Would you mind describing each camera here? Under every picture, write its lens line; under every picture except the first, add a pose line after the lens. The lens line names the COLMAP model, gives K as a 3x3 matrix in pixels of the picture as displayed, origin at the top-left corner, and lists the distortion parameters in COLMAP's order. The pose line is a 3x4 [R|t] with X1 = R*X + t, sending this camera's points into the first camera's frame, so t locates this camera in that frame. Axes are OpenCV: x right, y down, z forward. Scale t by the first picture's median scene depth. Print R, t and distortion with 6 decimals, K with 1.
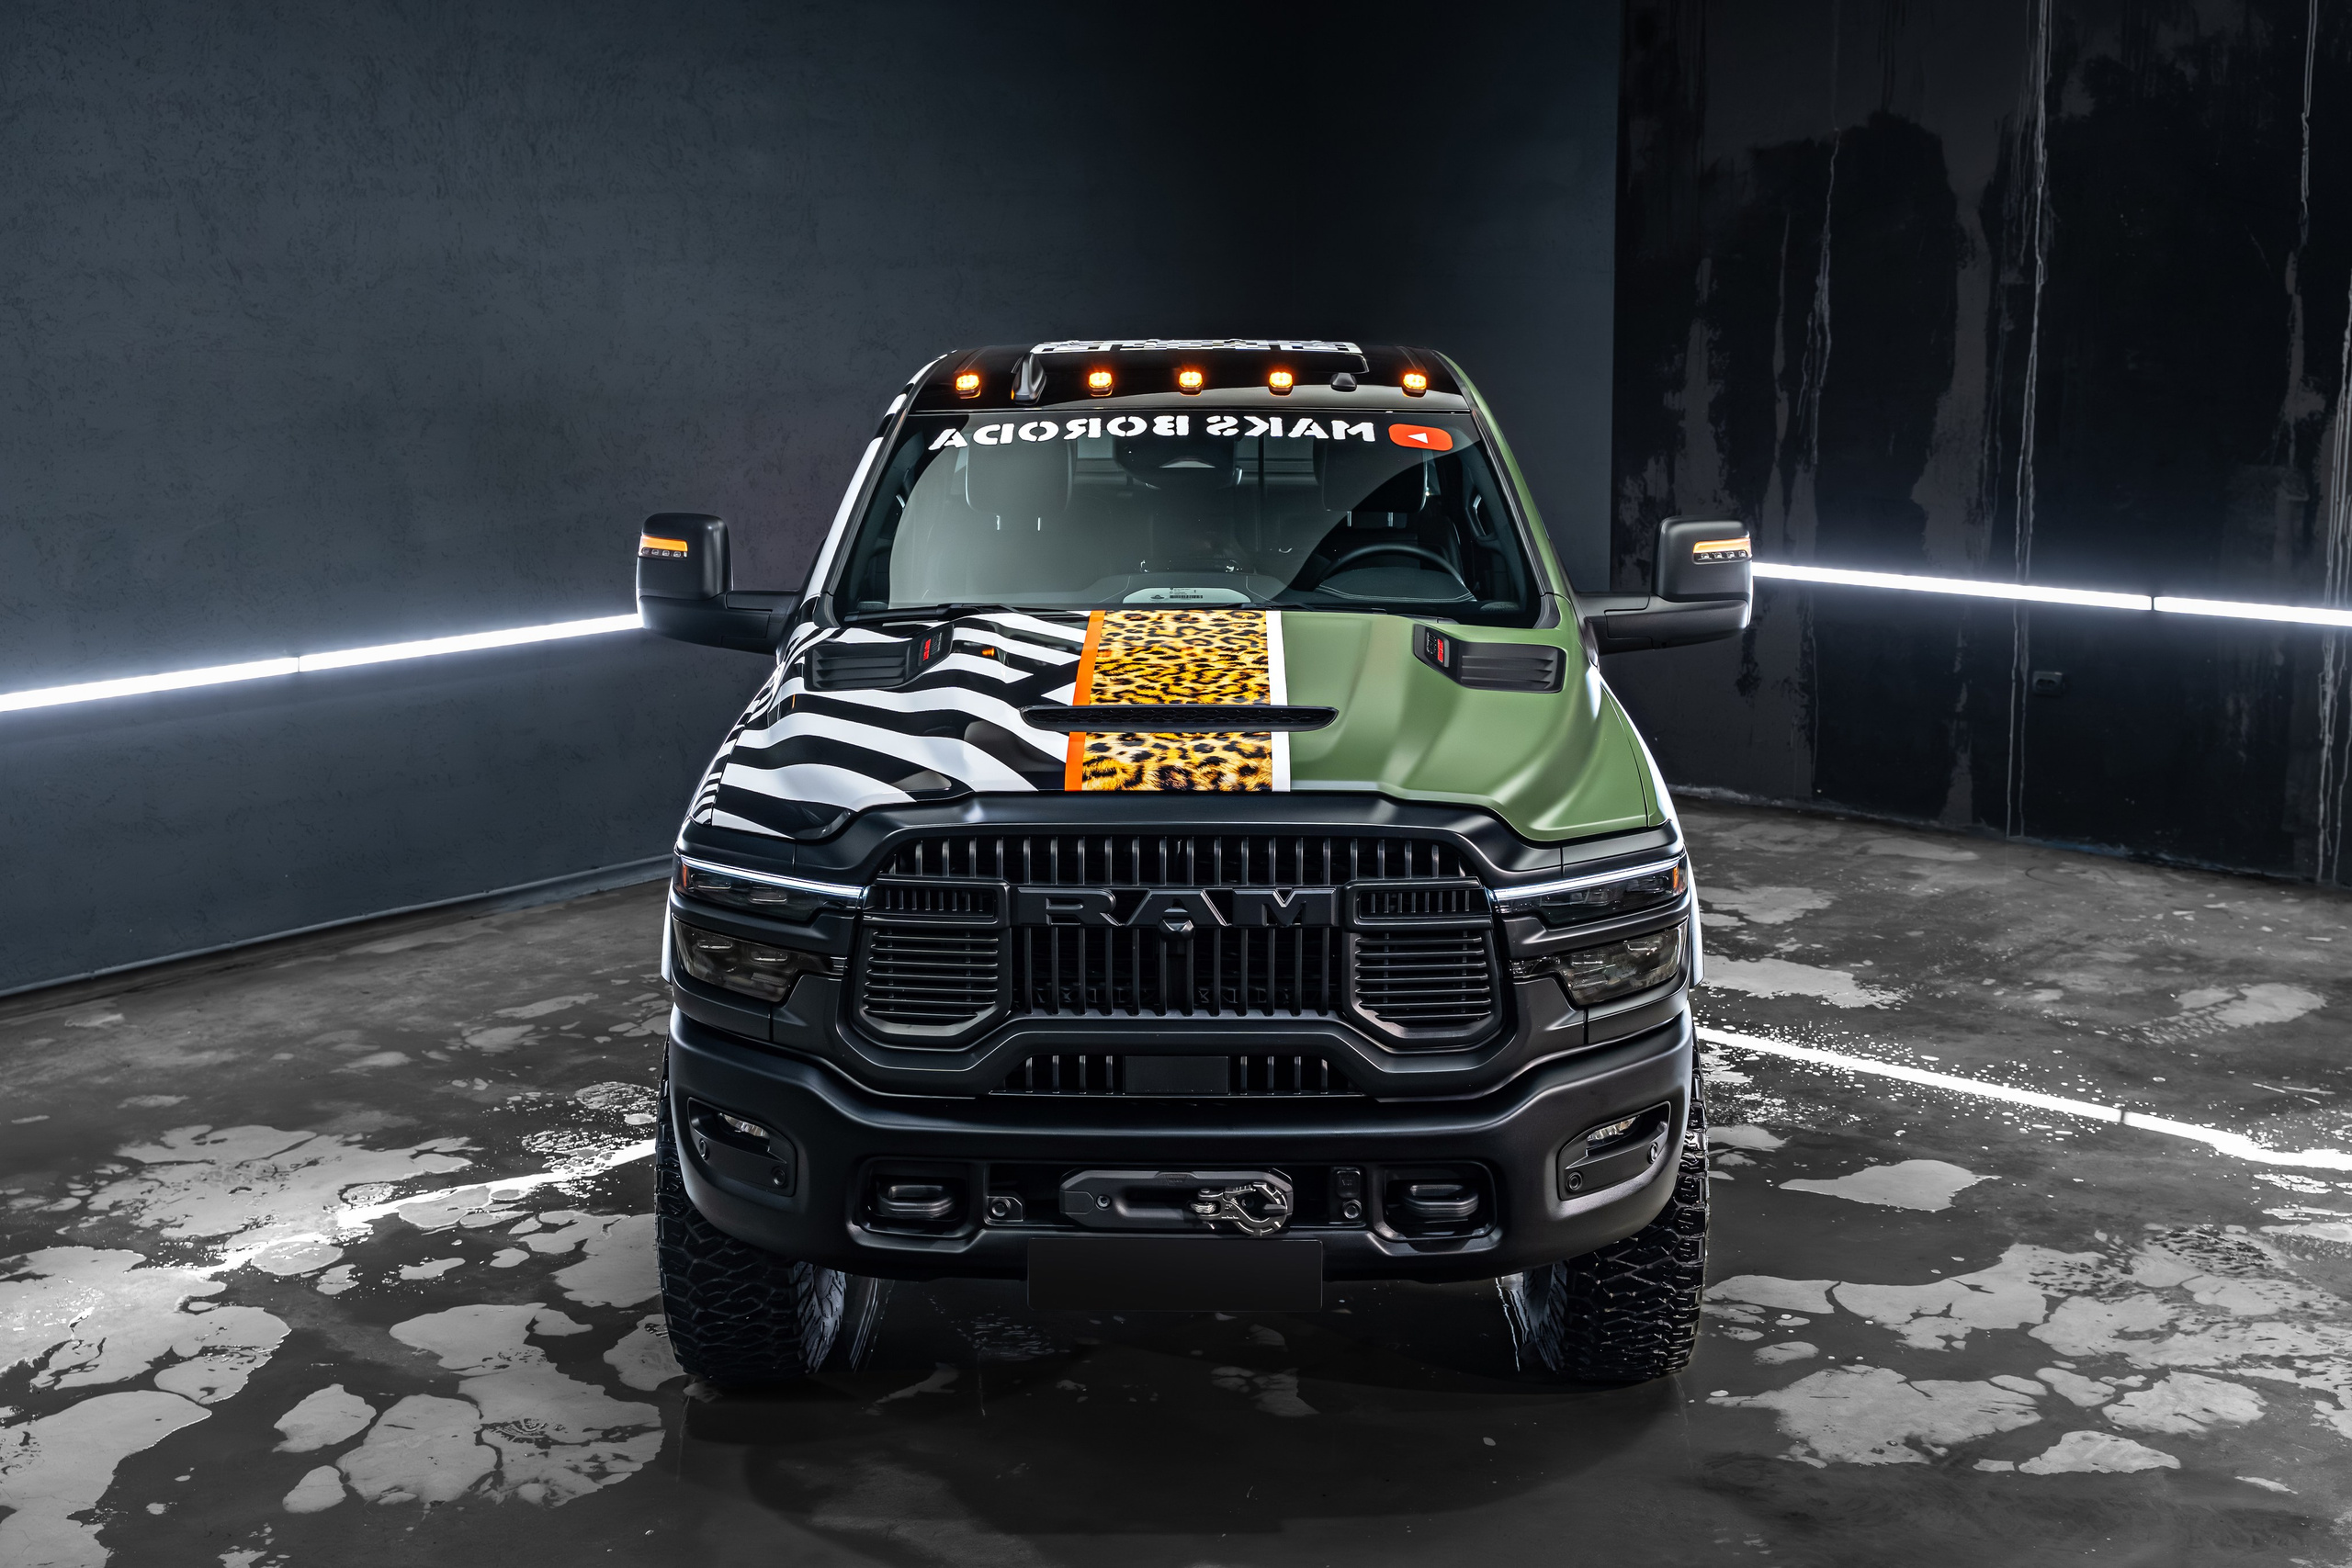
lens RADIAL K [[2842.4, 0, 1206.9], [0, 2842.4, 816.9], [0, 0, 1]] dist [-0.007731, 0.020723]
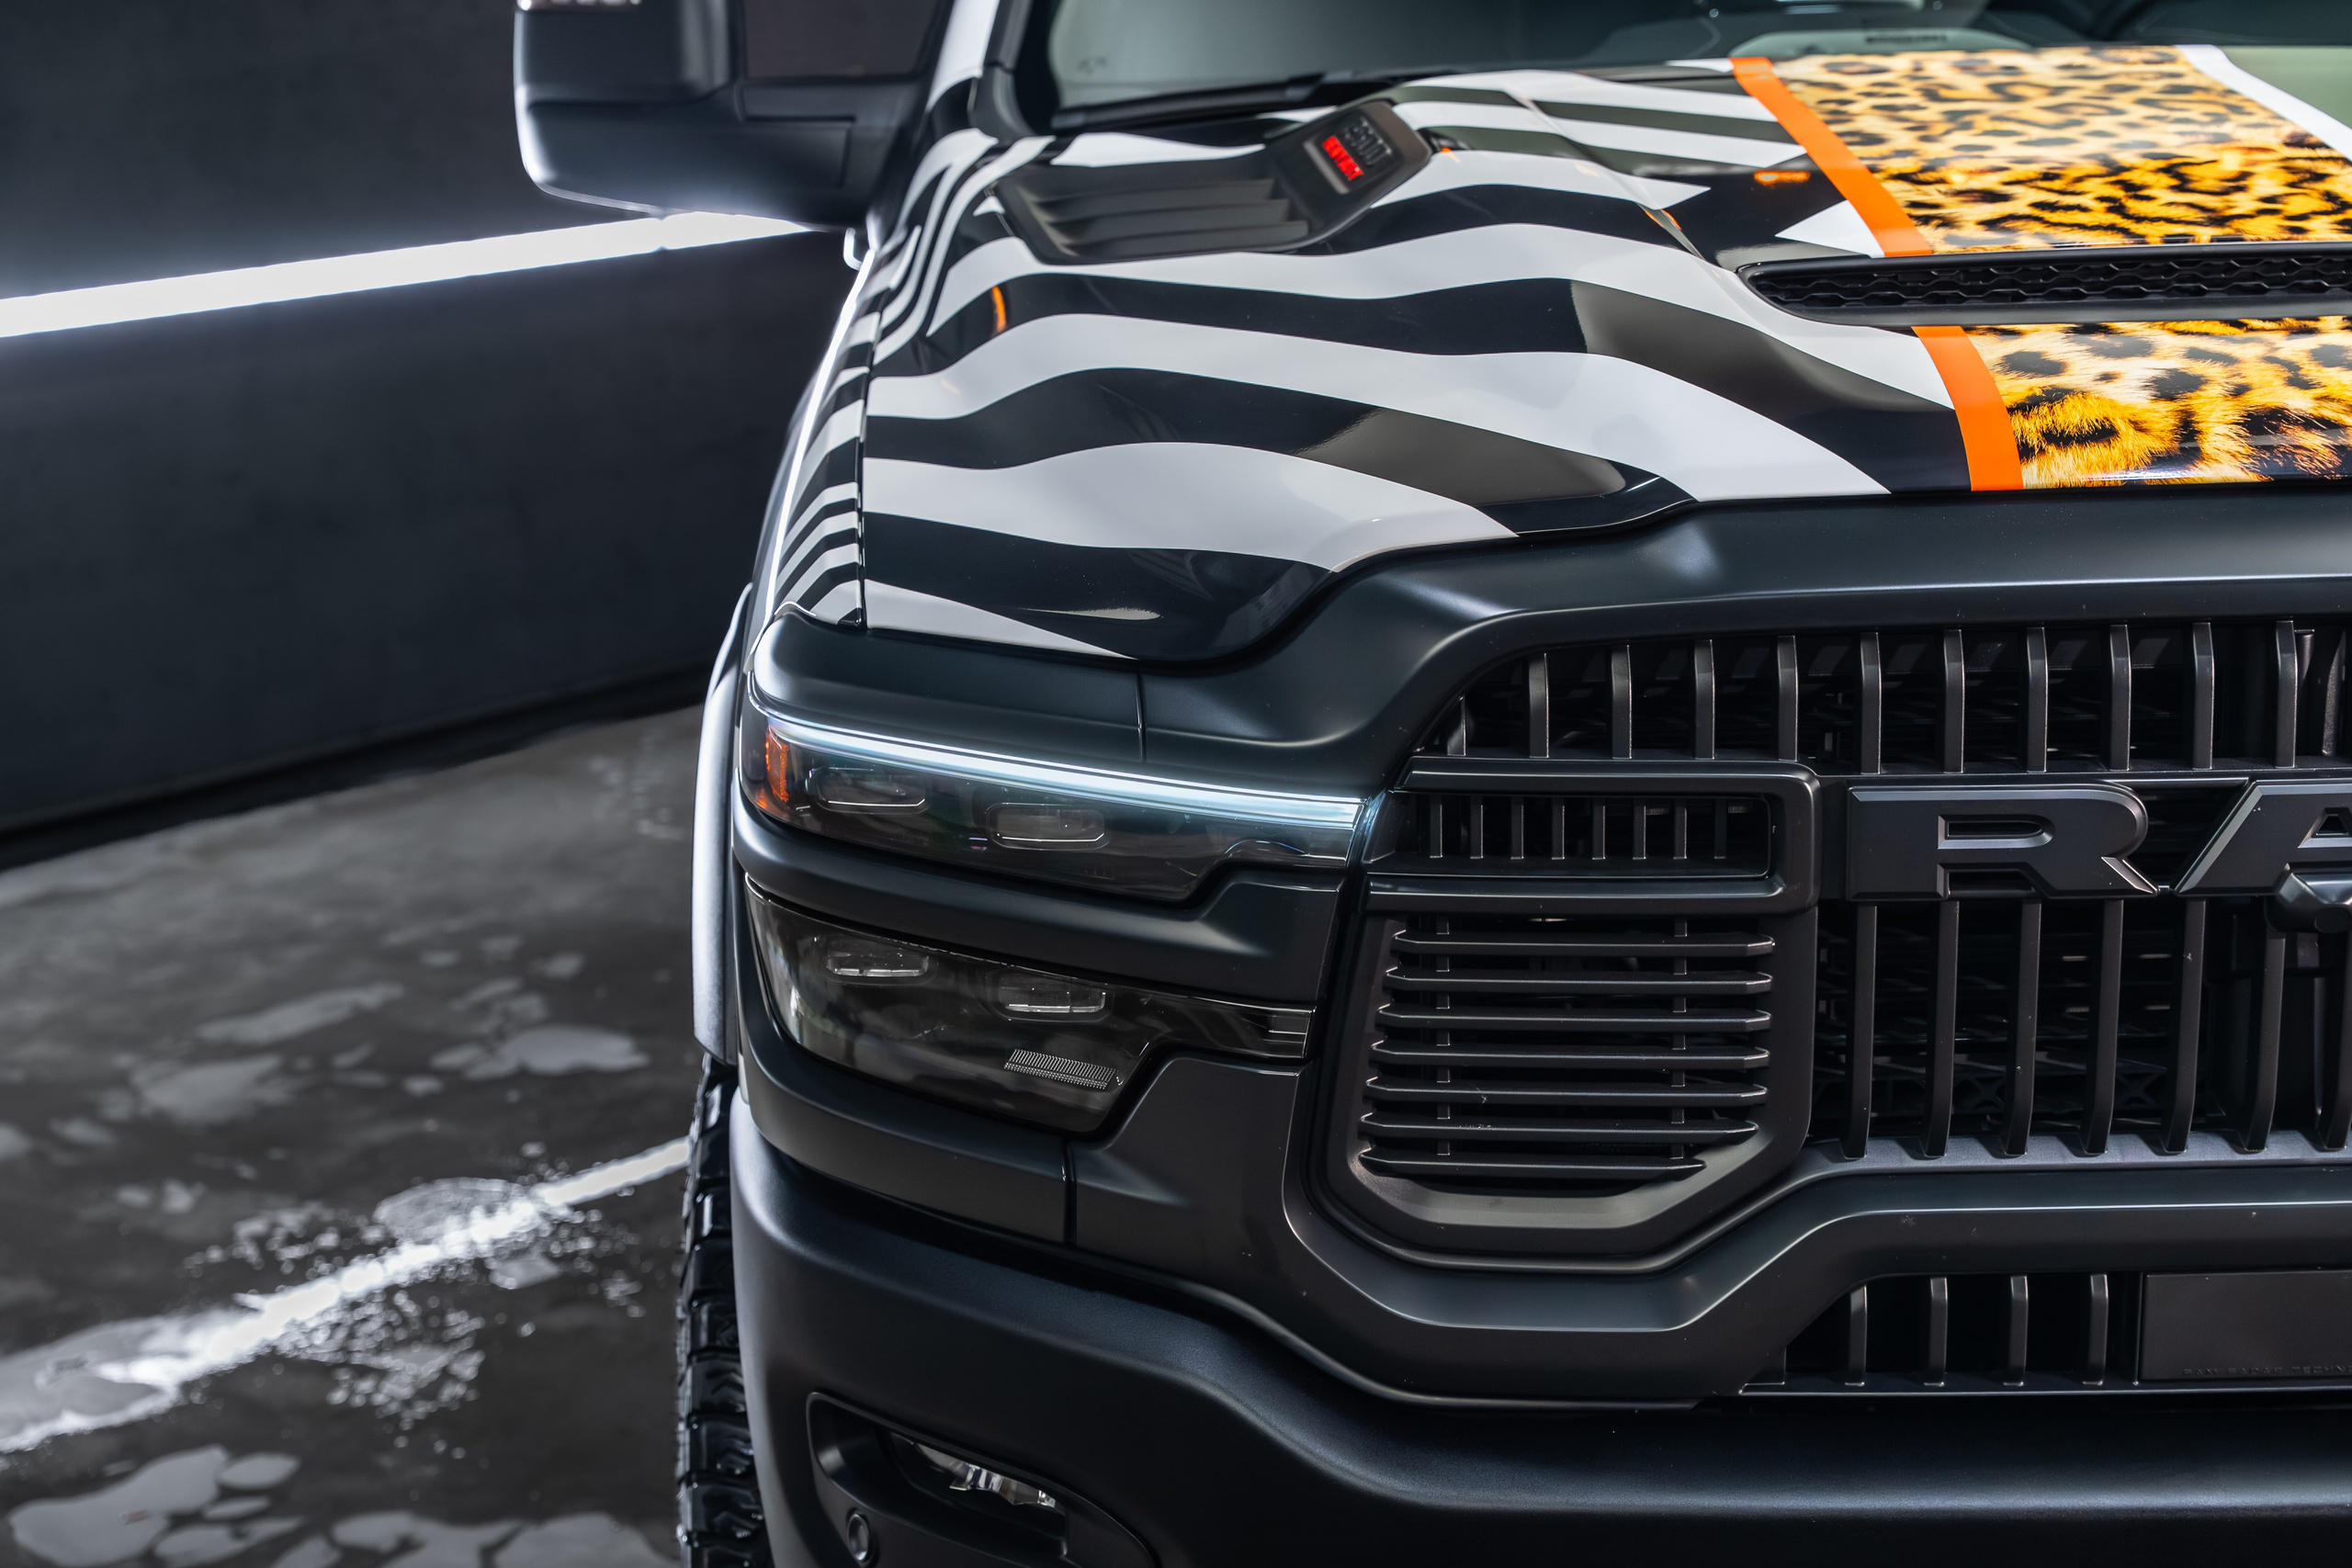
lens RADIAL K [[3721.8, 0, 1176.0], [0, 3721.8, 784.0], [0, 0, 1]] dist [0.021991, 0.007682]
pose [[0.999293, -0.028485, 0.024535, -0.151544], [0.027436, 0.998737, 0.042082, 0.004068], [-0.025703, -0.041379, 0.998813, 0.555925]]
